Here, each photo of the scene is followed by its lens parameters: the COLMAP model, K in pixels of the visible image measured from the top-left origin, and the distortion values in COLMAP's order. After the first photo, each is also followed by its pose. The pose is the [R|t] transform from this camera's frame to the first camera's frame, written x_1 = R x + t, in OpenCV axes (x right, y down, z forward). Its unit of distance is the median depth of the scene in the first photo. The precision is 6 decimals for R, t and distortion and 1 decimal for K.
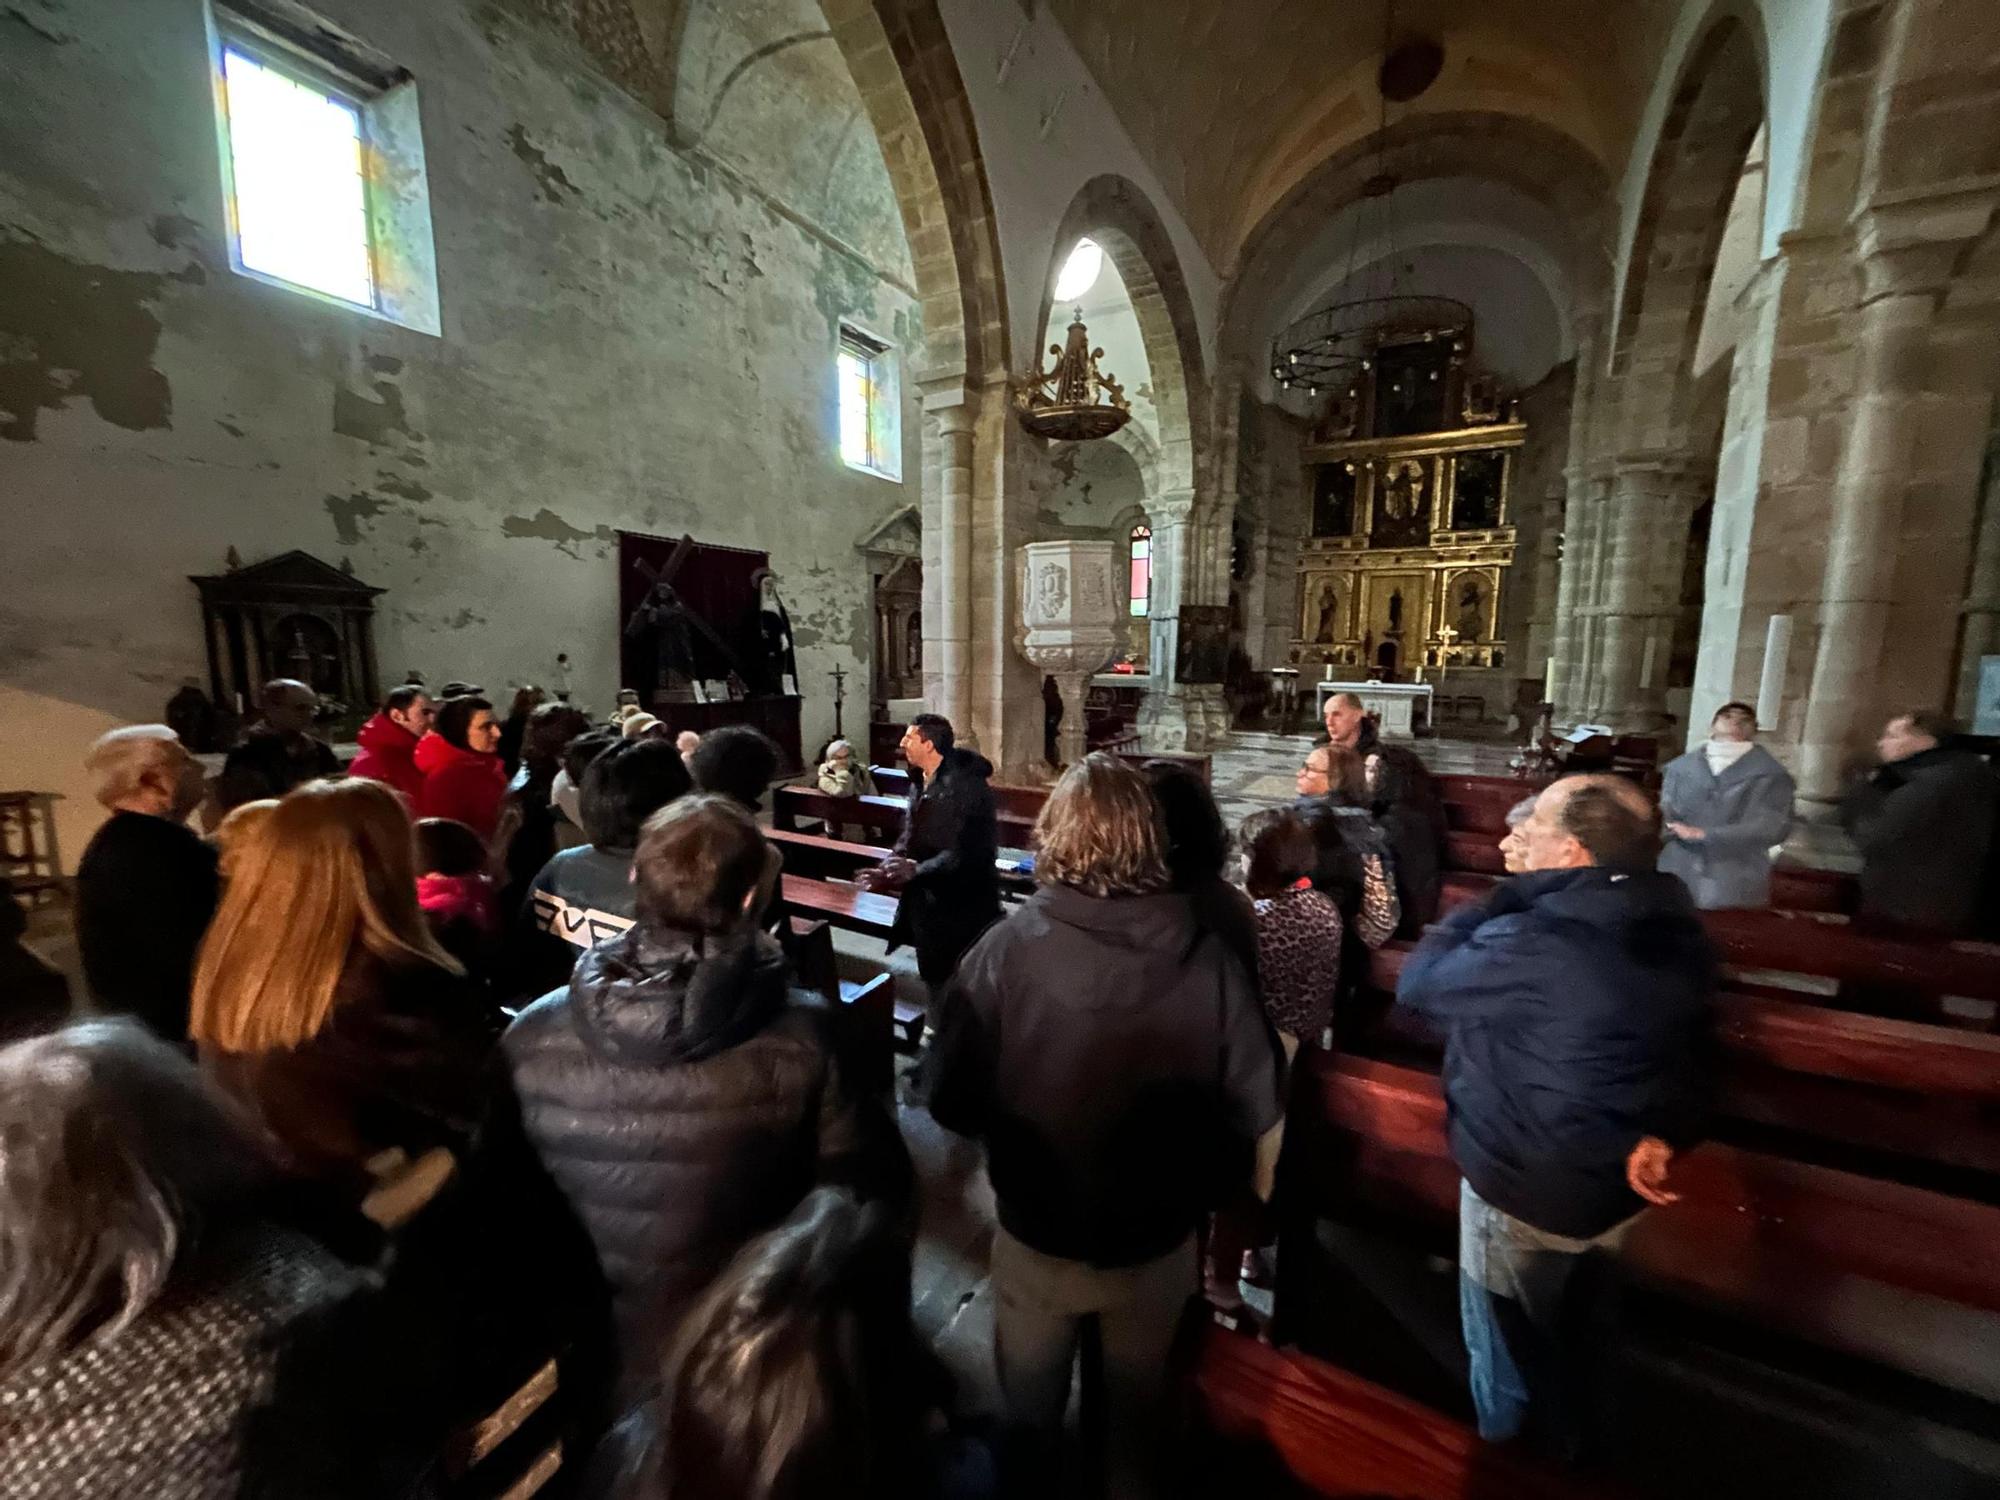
lens RADIAL K [[797.0, 0, 994.2], [0, 797.0, 751.7], [0, 0, 1]] dist [-0.003040, 0.000089]
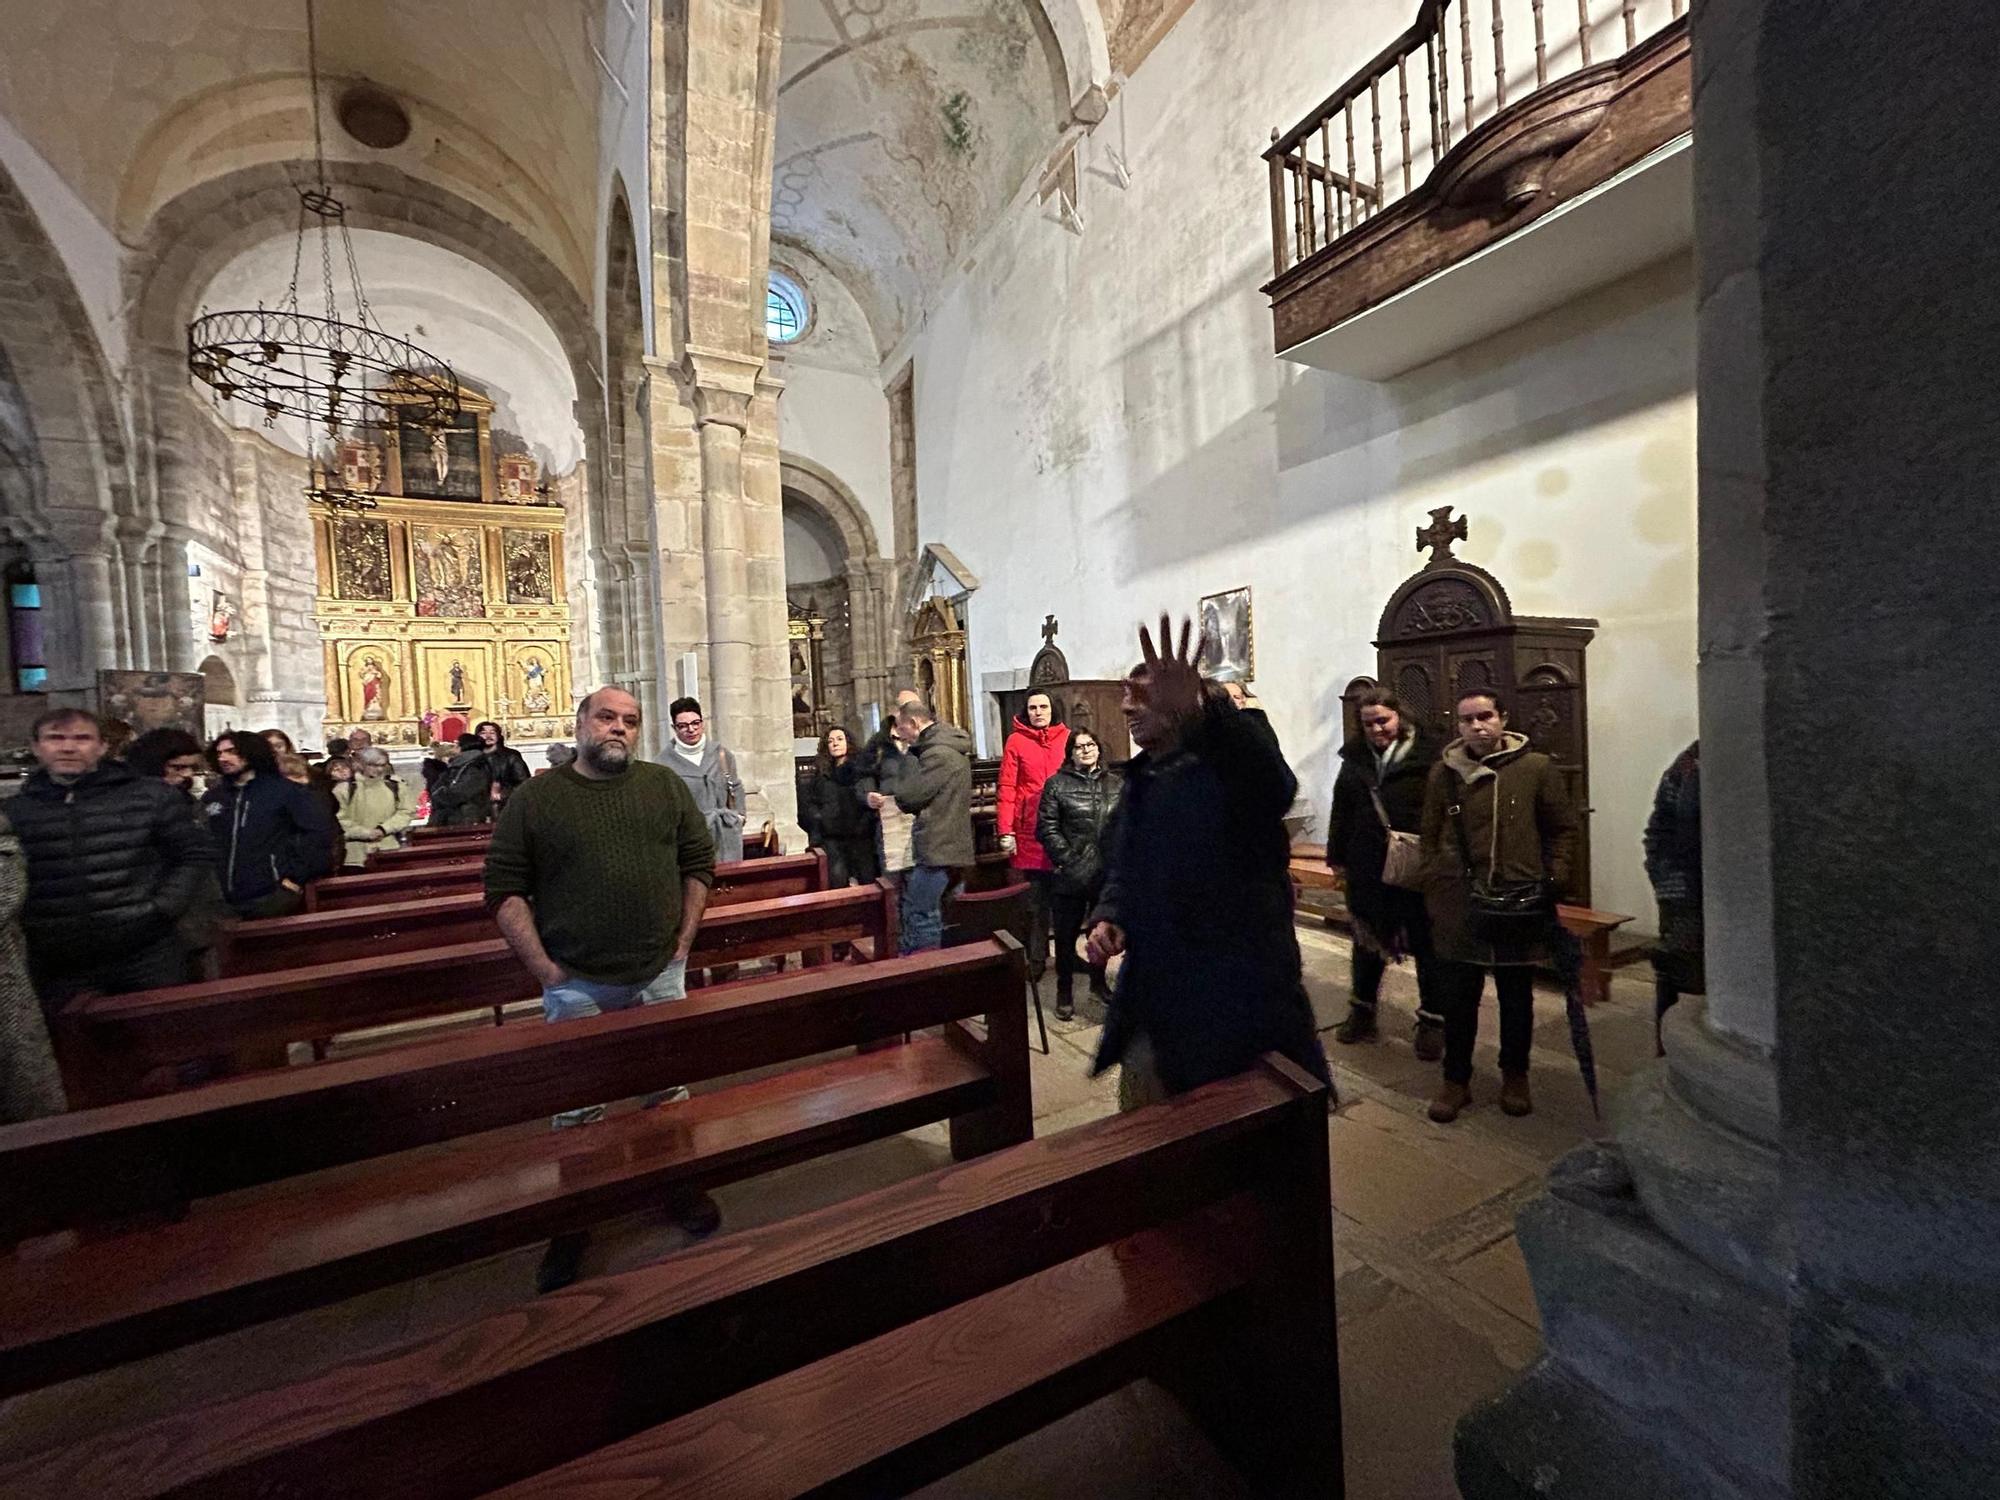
lens RADIAL K [[802.5, 0, 1000.4], [0, 802.5, 744.0], [0, 0, 1]] dist [-0.000108, 0.000300]
pose [[0.538712, -0.059180, 0.840409, 0.089407], [0.161997, 0.986192, -0.034397, 0.047324], [-0.826769, 0.154674, 0.540860, -0.039977]]
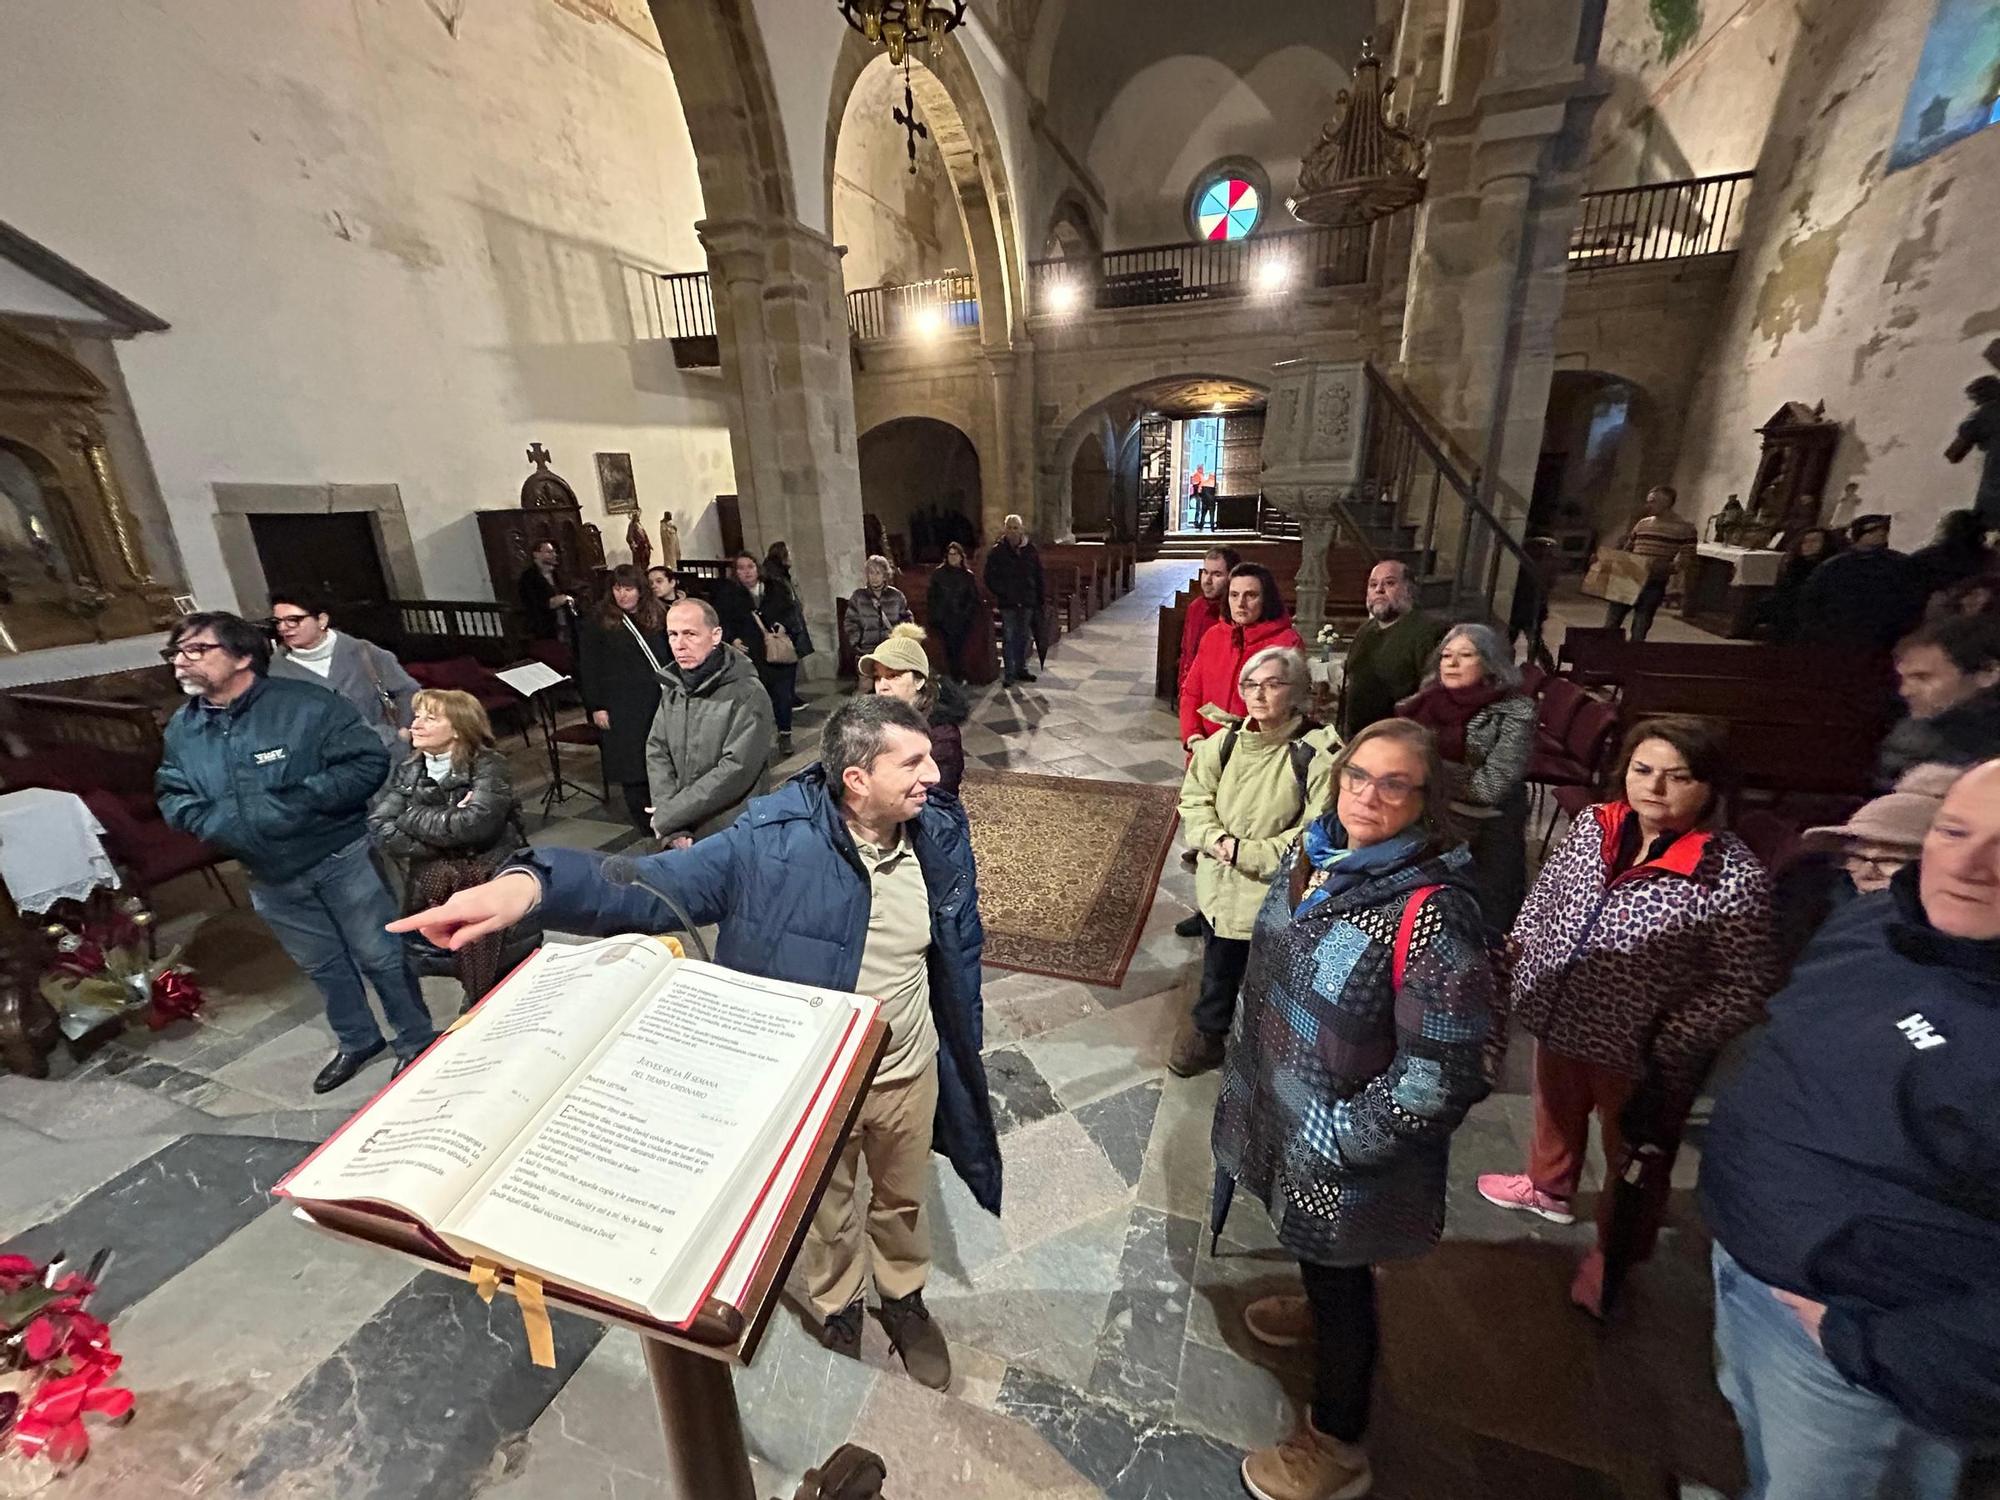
lens RADIAL K [[802.5, 0, 1000.4], [0, 802.5, 744.0], [0, 0, 1]] dist [-0.000108, 0.000300]
pose [[-0.983440, 0.071434, -0.166564, 0.492112], [-0.006727, 0.904026, 0.427424, -0.199177], [0.181111, 0.421466, -0.888575, 1.470233]]
